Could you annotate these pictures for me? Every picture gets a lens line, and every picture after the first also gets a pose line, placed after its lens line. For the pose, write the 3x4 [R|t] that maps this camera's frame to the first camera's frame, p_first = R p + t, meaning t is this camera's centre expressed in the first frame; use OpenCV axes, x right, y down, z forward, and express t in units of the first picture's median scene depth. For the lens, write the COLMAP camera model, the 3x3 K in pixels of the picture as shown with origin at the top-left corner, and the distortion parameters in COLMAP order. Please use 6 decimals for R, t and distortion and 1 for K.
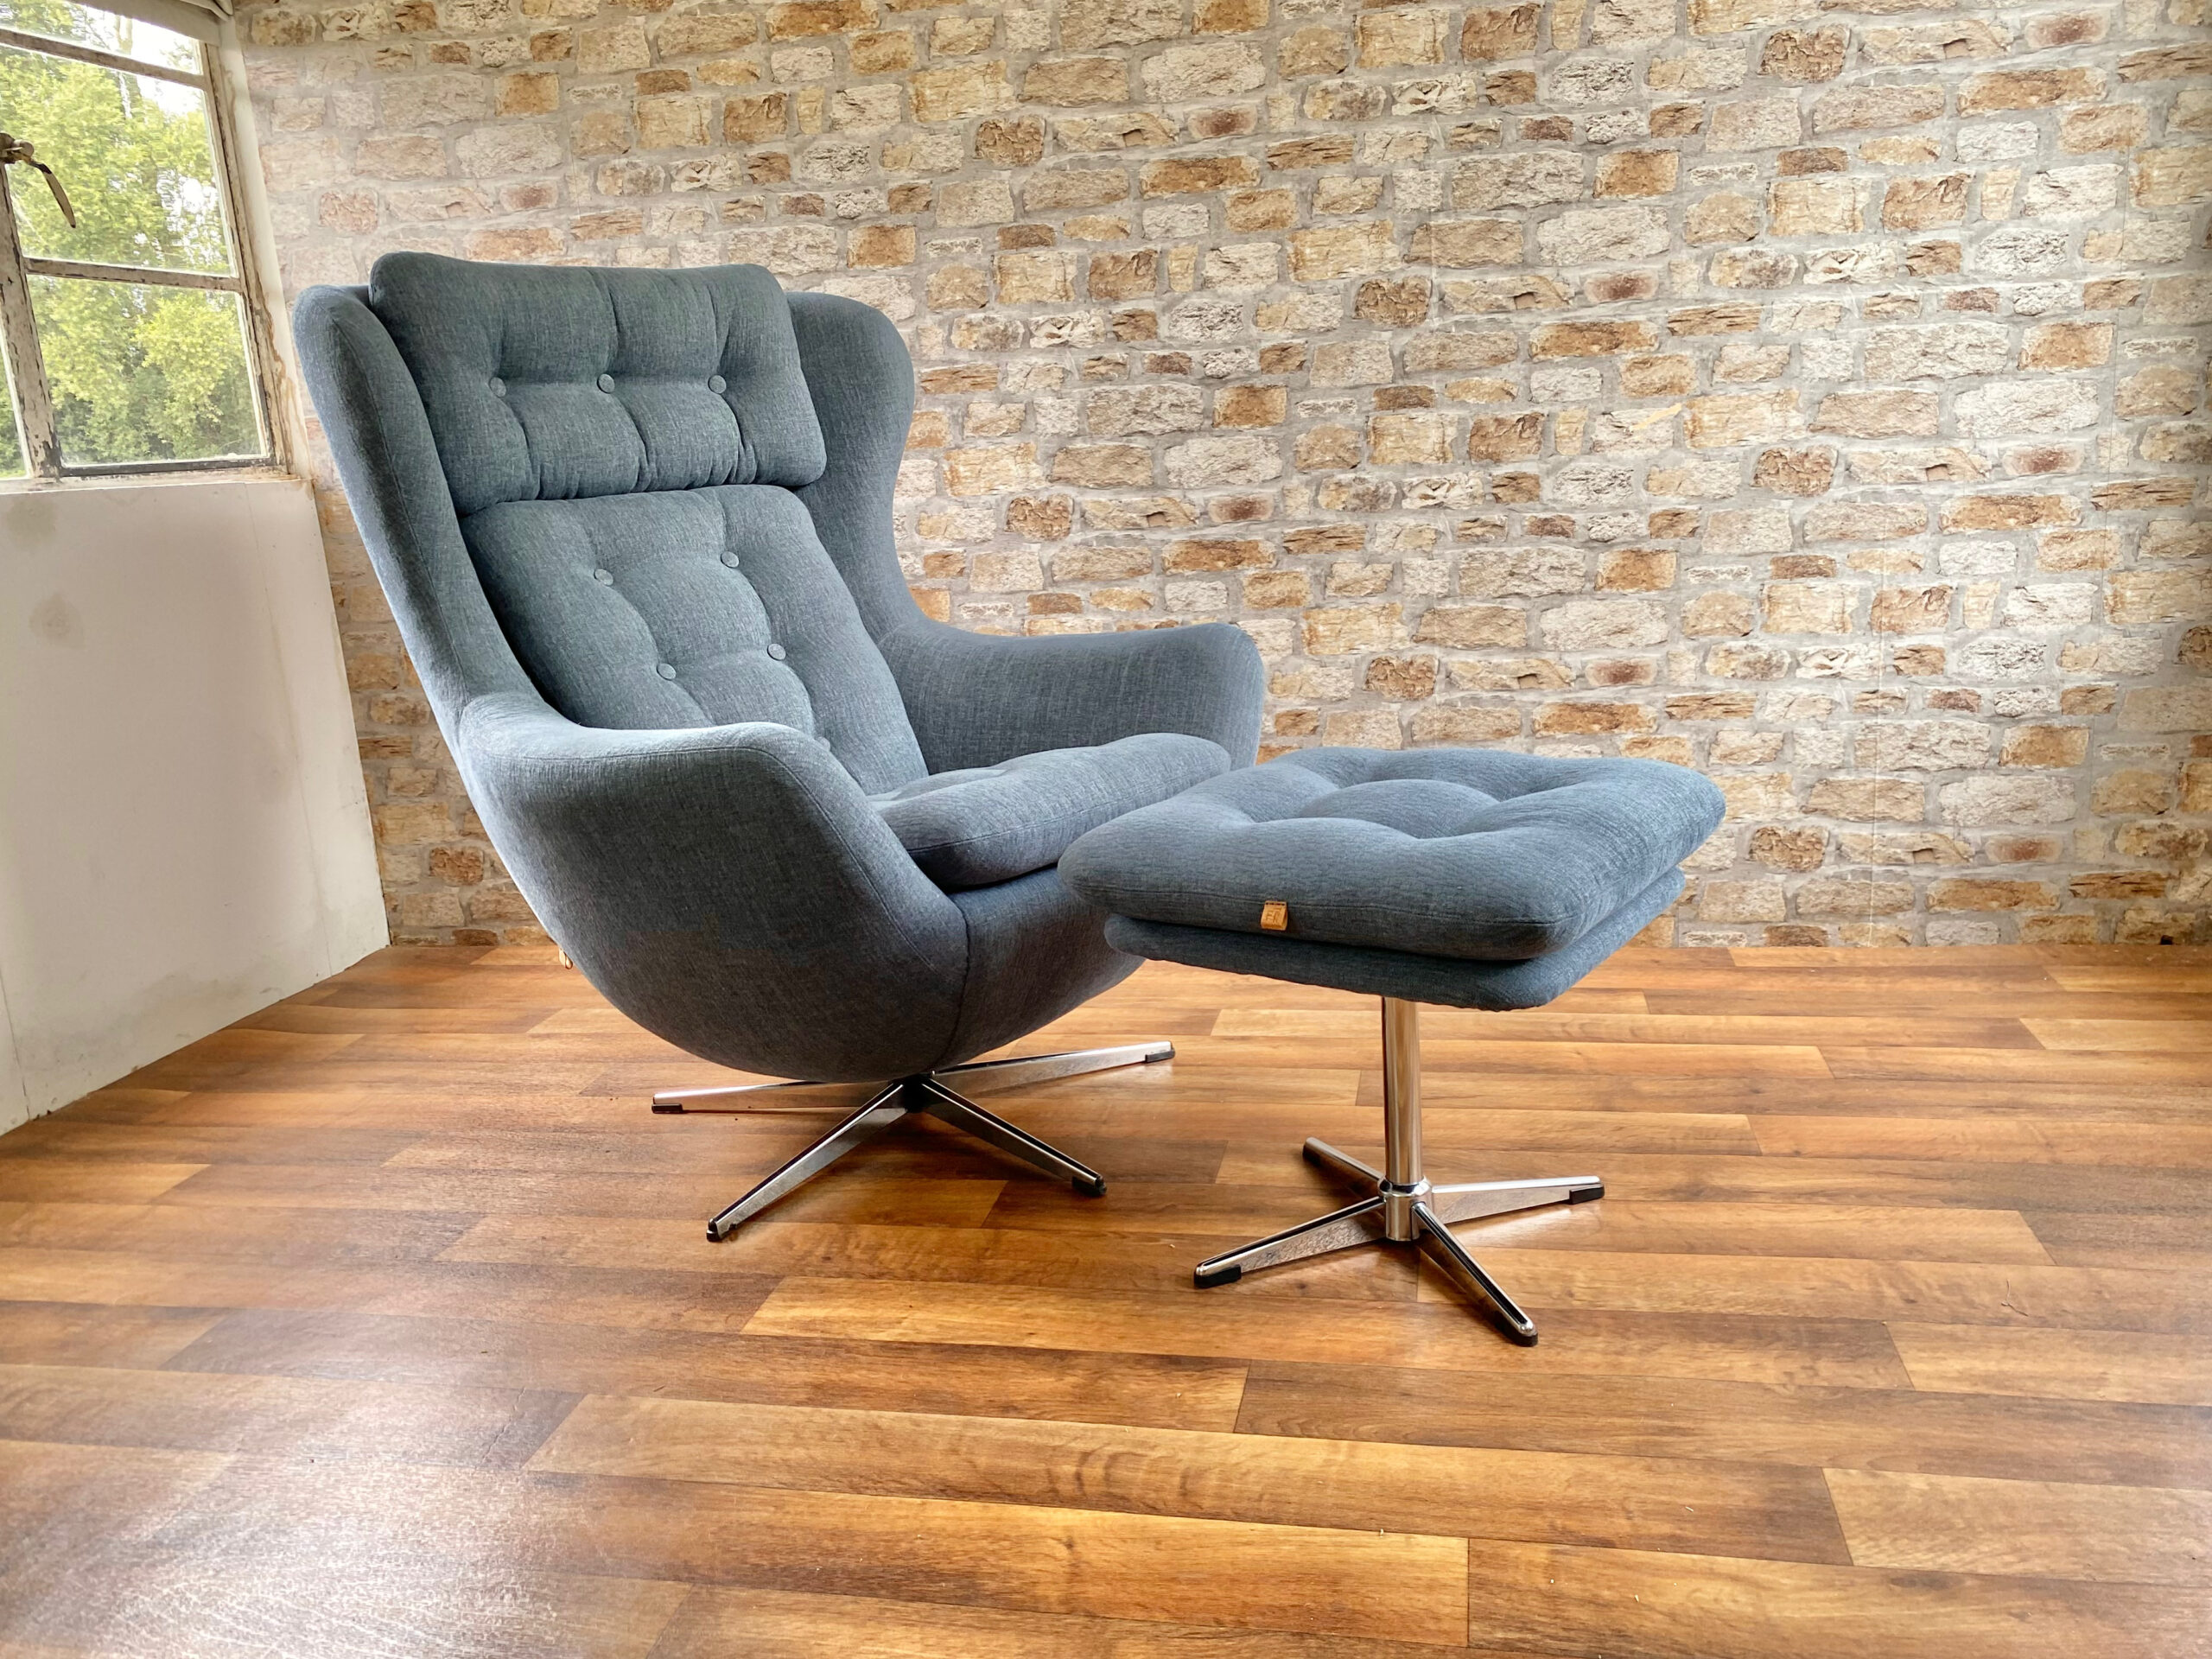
lens RADIAL K [[1684.7, 0, 1088.9], [0, 1684.7, 844.0], [0, 0, 1]] dist [-0.007485, 0.014606]
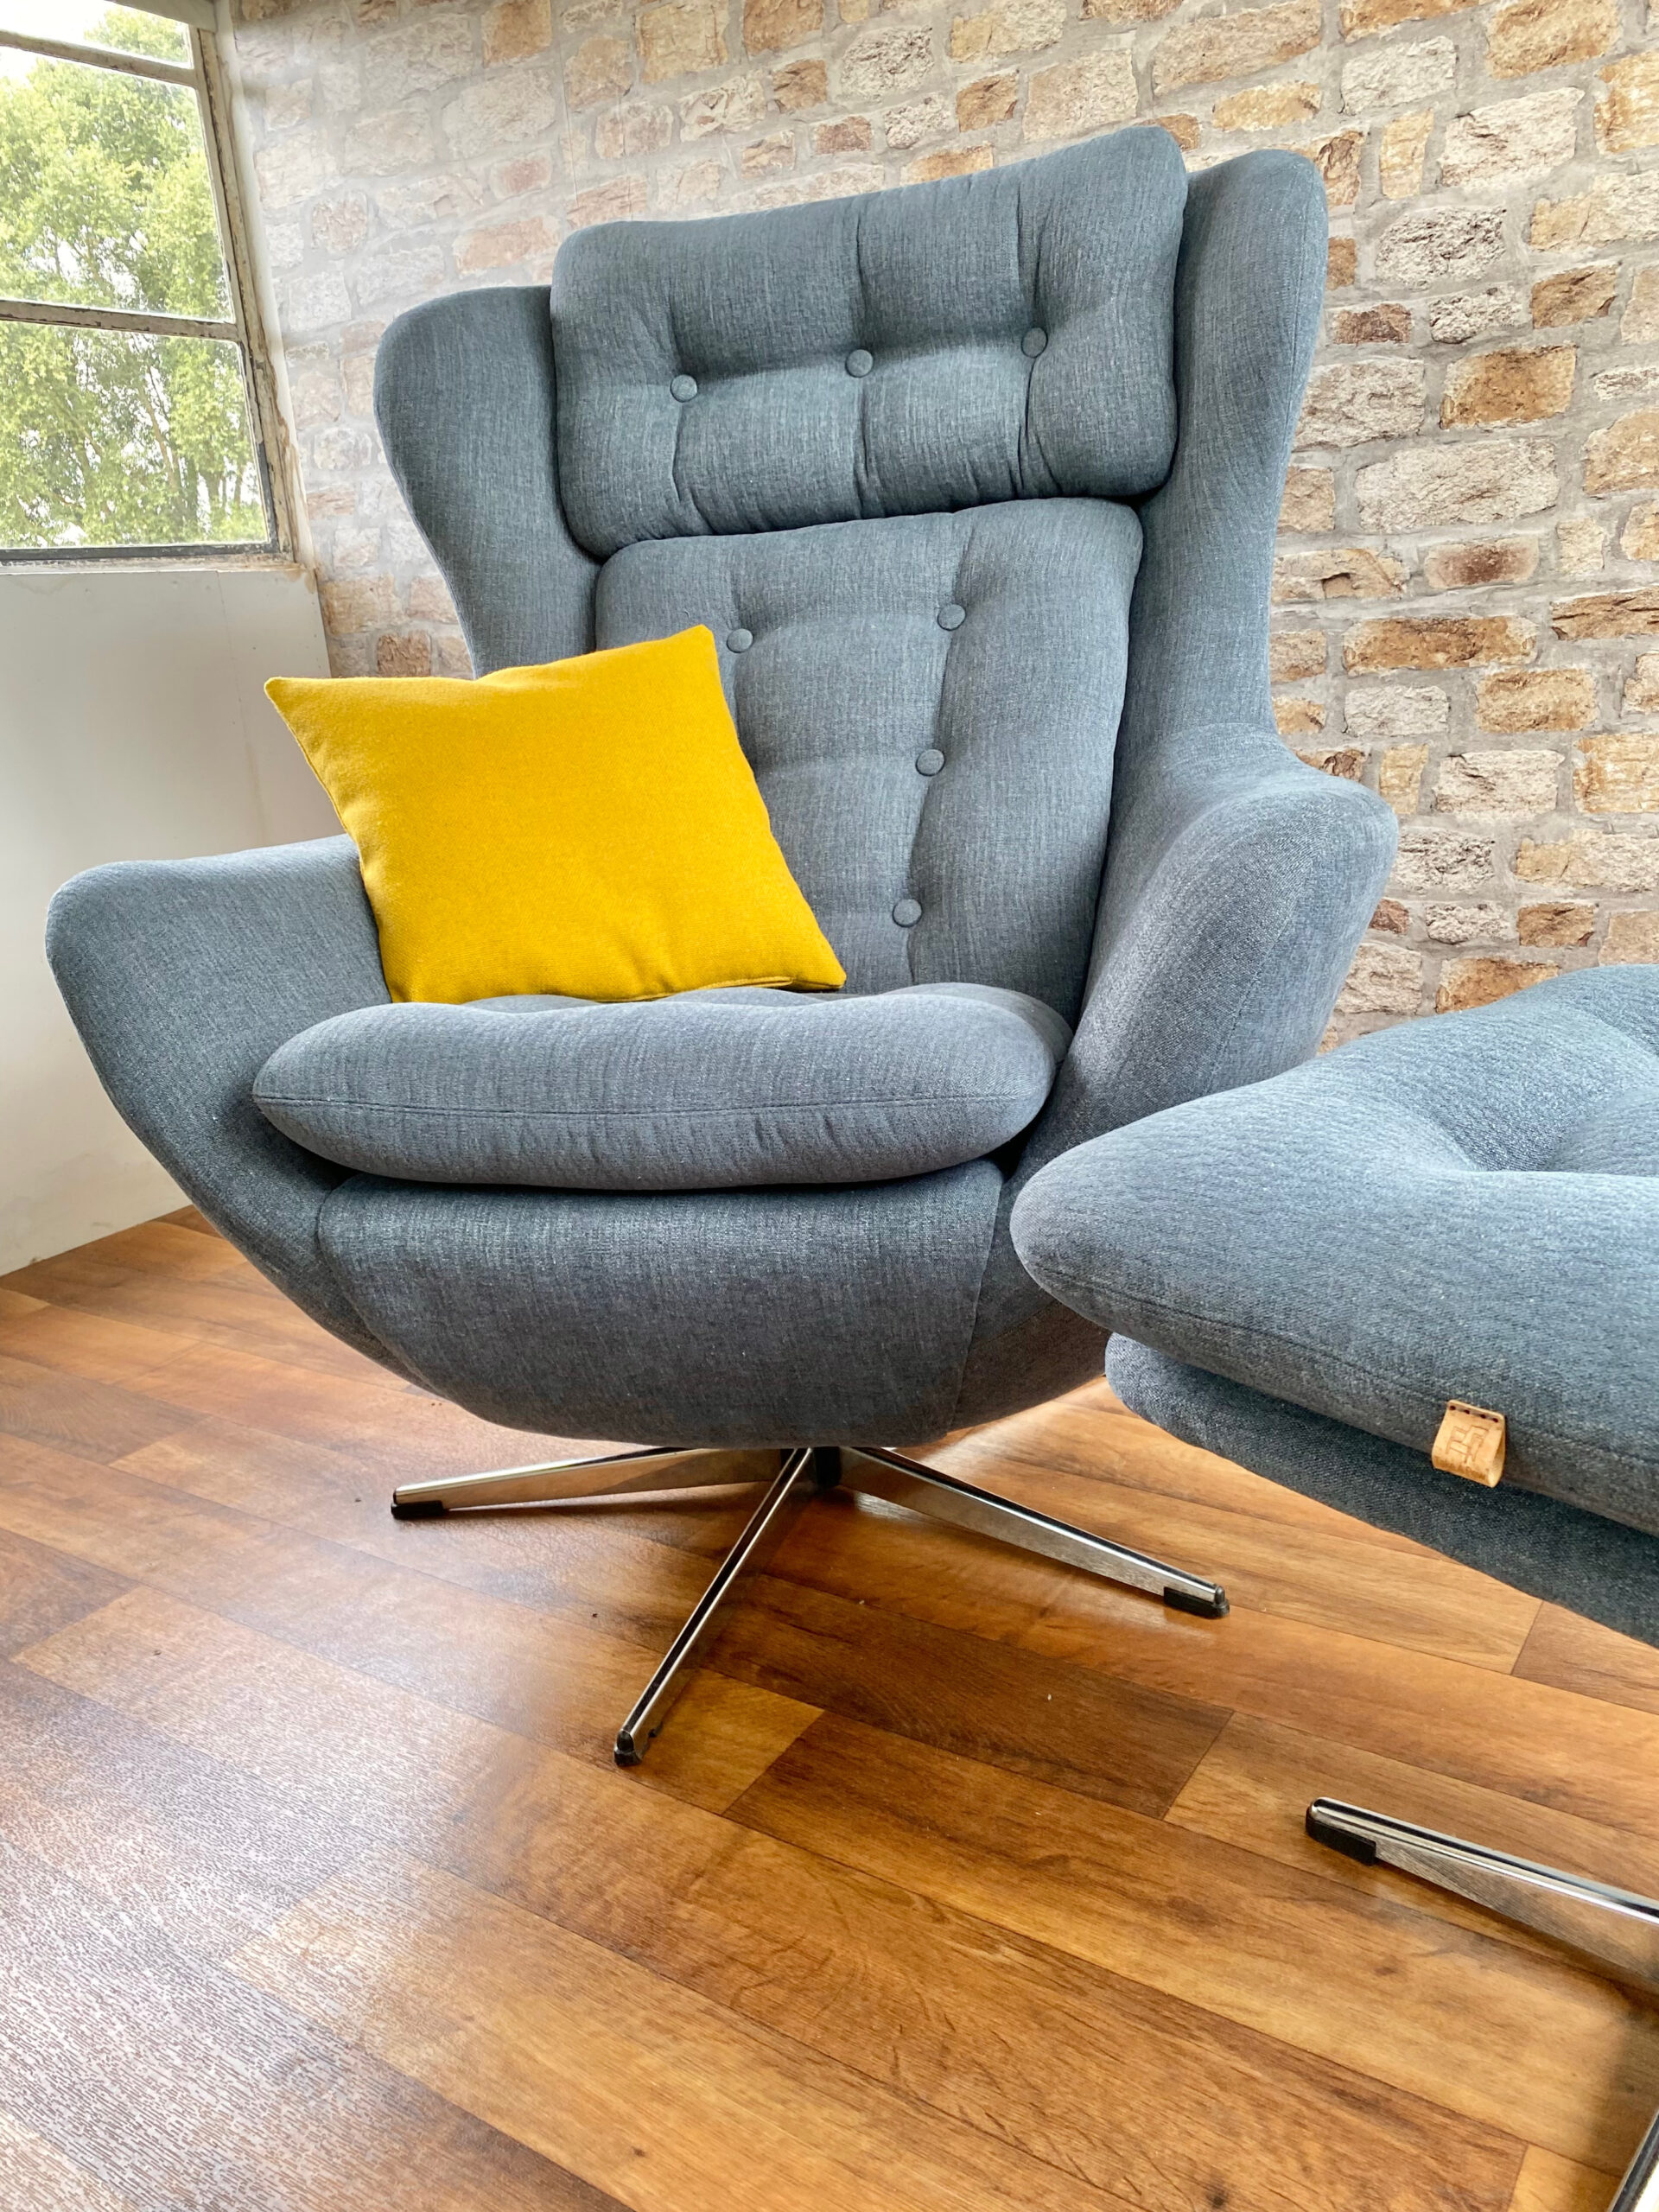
lens RADIAL K [[1684.7, 0, 806.2], [0, 1684.7, 1081.6], [0, 0, 1]] dist [-0.007485, 0.014606]
pose [[0.925969, 0.085584, -0.367773, 0.107279], [-0.064146, 0.995472, 0.070150, -0.042824], [0.372112, -0.041366, 0.927266, 0.352621]]
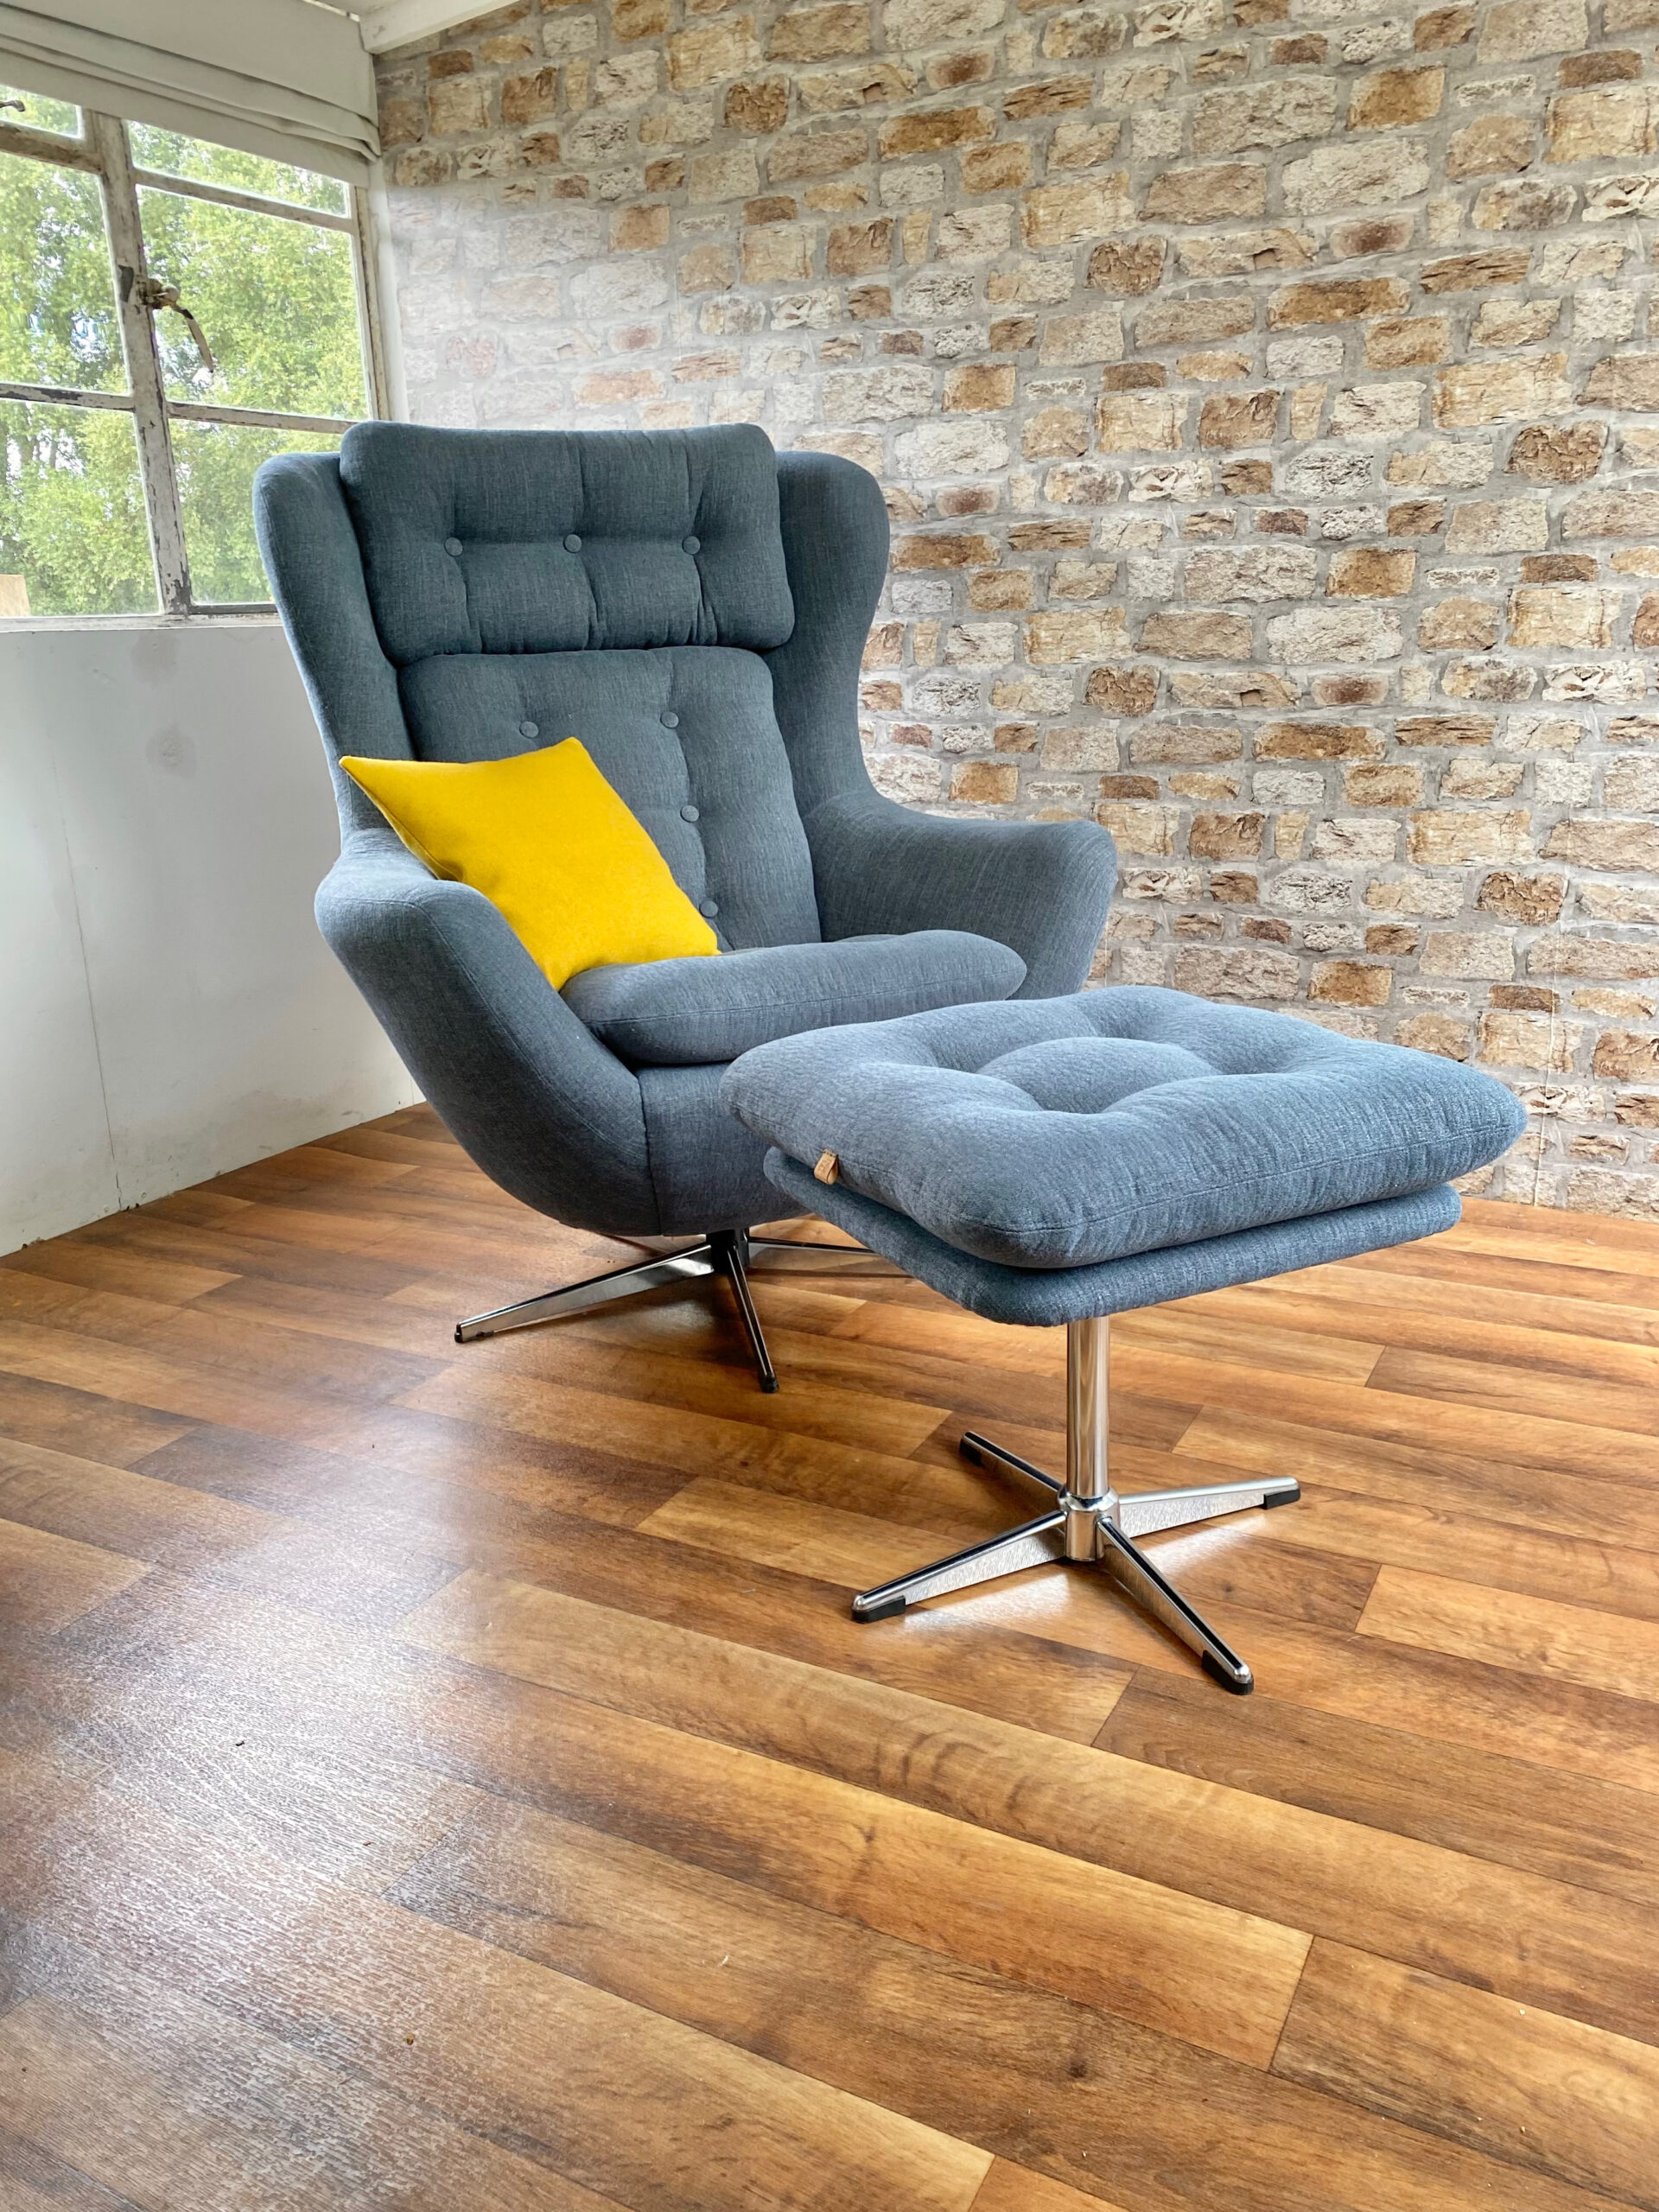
lens RADIAL K [[1684.7, 0, 814.1], [0, 1684.7, 1121.9], [0, 0, 1]] dist [-0.007485, 0.014606]
pose [[0.958855, 0.109718, -0.261836, 0.079521], [-0.091326, 0.992485, 0.081444, -0.021940], [0.268804, -0.054181, 0.961670, 0.065300]]
